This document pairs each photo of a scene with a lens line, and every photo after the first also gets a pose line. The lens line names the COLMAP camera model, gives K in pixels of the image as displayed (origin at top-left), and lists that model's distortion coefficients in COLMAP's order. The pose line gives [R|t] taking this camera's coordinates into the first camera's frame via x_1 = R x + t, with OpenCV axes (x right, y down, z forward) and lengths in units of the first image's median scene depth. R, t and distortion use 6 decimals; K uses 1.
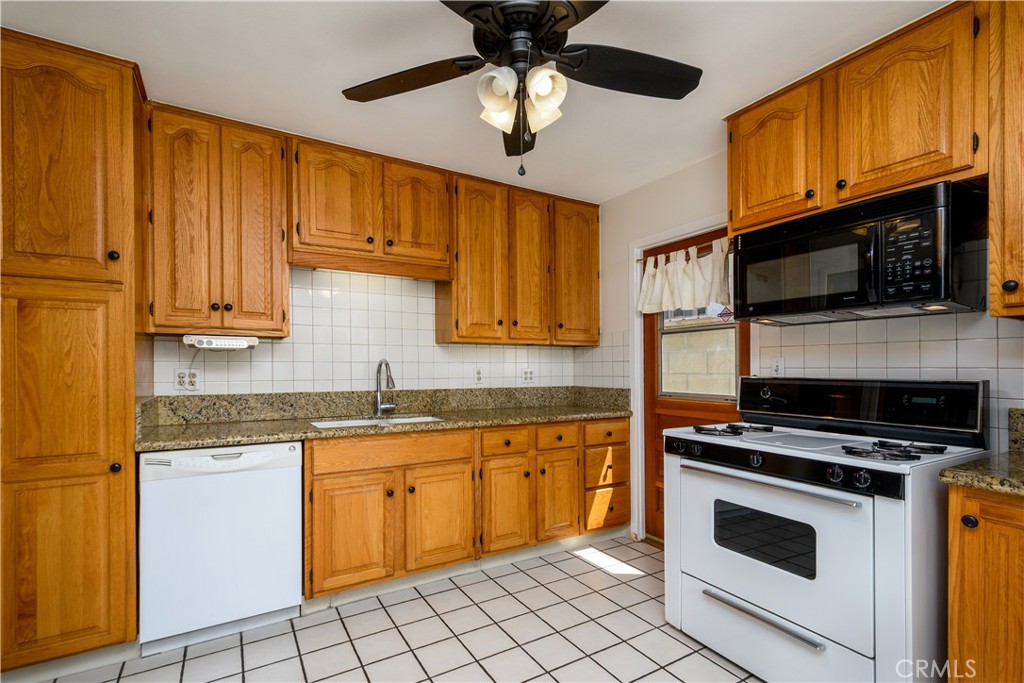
lens RADIAL K [[471.6, 0, 511.3], [0, 471.6, 370.1], [0, 0, 1]] dist [0.020269, -0.000113]
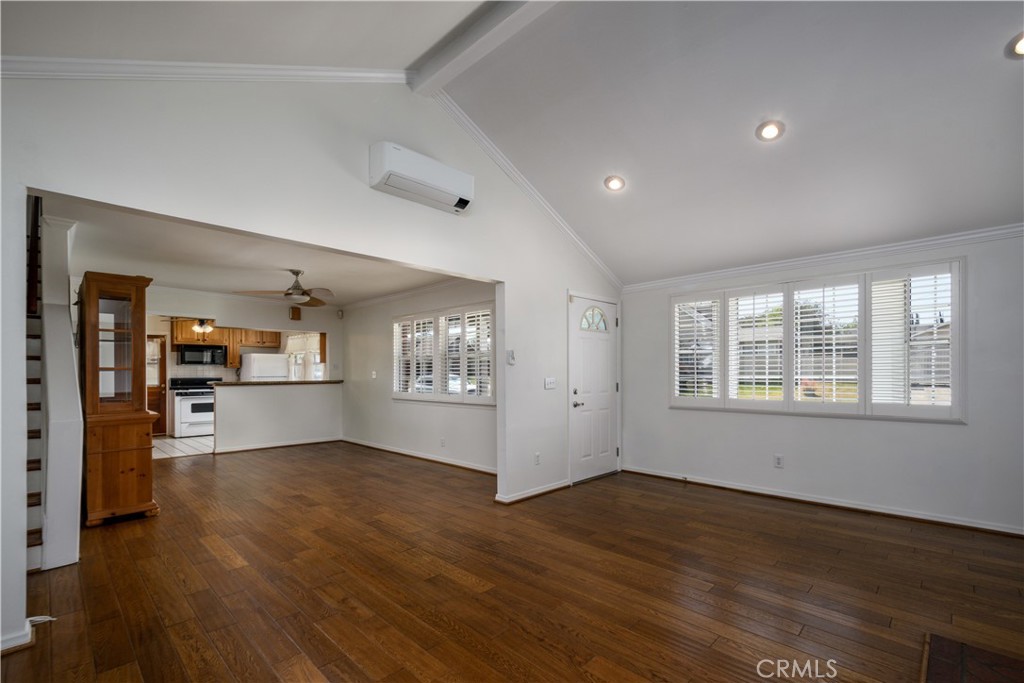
lens RADIAL K [[471.6, 0, 504.9], [0, 471.6, 372.2], [0, 0, 1]] dist [0.020269, -0.000113]
pose [[-0.218220, 0.007696, 0.975869, -4.350742], [0.015143, 0.999875, -0.004499, 0.027739], [-0.975782, 0.013796, -0.218309, -0.897730]]
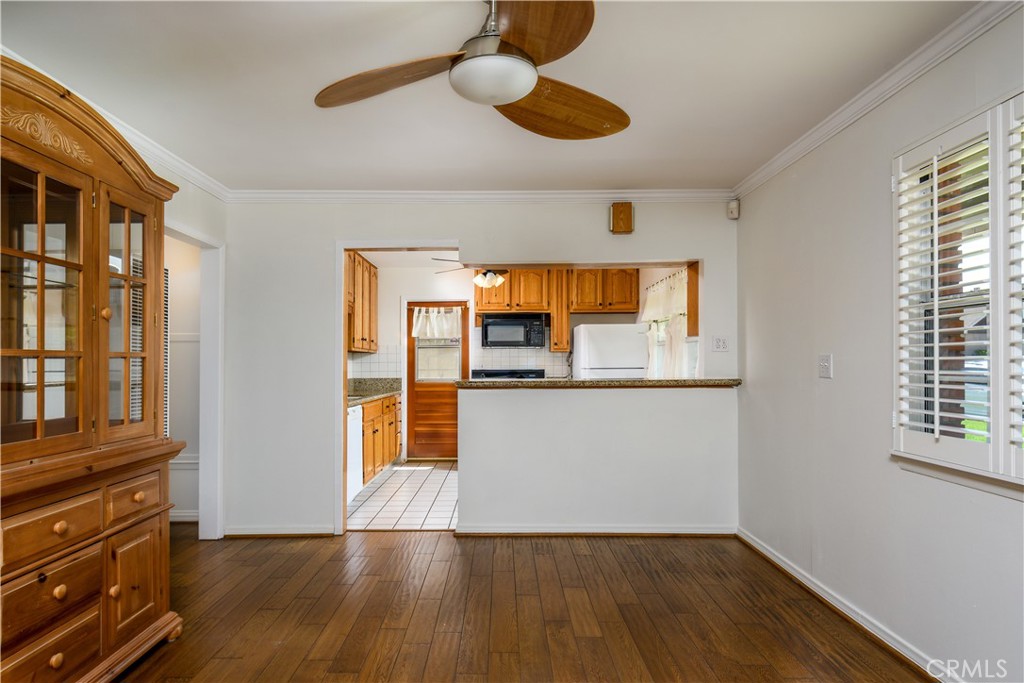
lens RADIAL K [[621.1, 0, 508.0], [0, 621.1, 360.5], [0, 0, 1]] dist [0.000388, 0.000266]
pose [[0.517903, 0.007969, 0.855402, -2.318182], [0.009121, 0.999848, -0.014837, 0.018339], [-0.855390, 0.015487, 0.517752, -0.840499]]
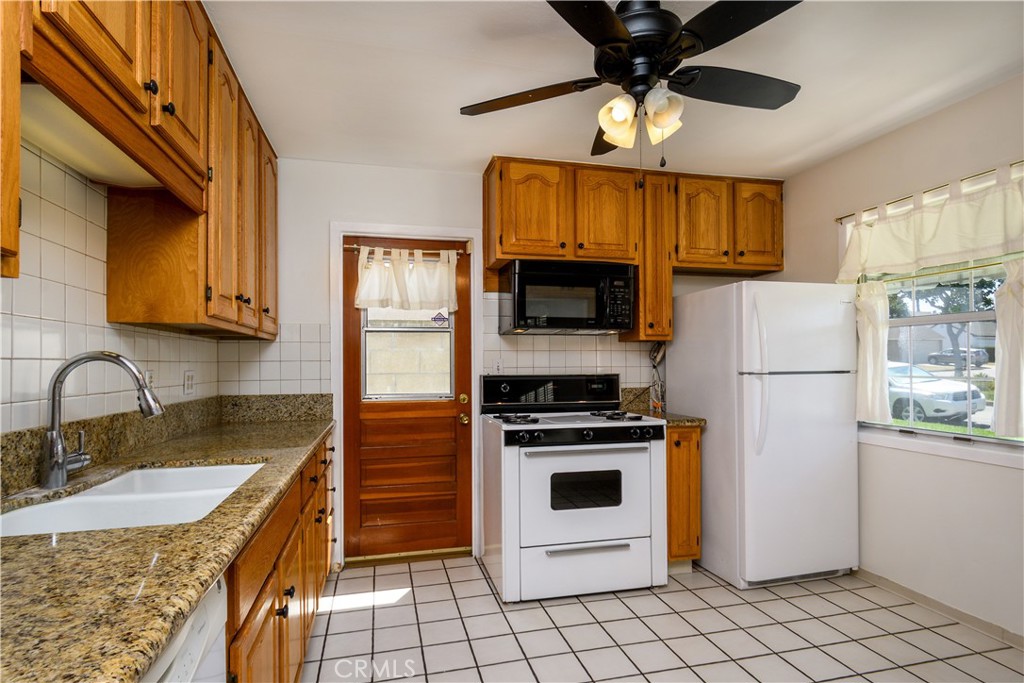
lens RADIAL K [[501.3, 0, 501.7], [0, 501.3, 364.0], [0, 0, 1]] dist [0.022965, 0.000026]
pose [[0.302709, 0.004372, 0.953073, -0.770596], [0.010309, 0.999916, -0.007861, -0.004228], [-0.953027, 0.012205, 0.302638, 0.653907]]
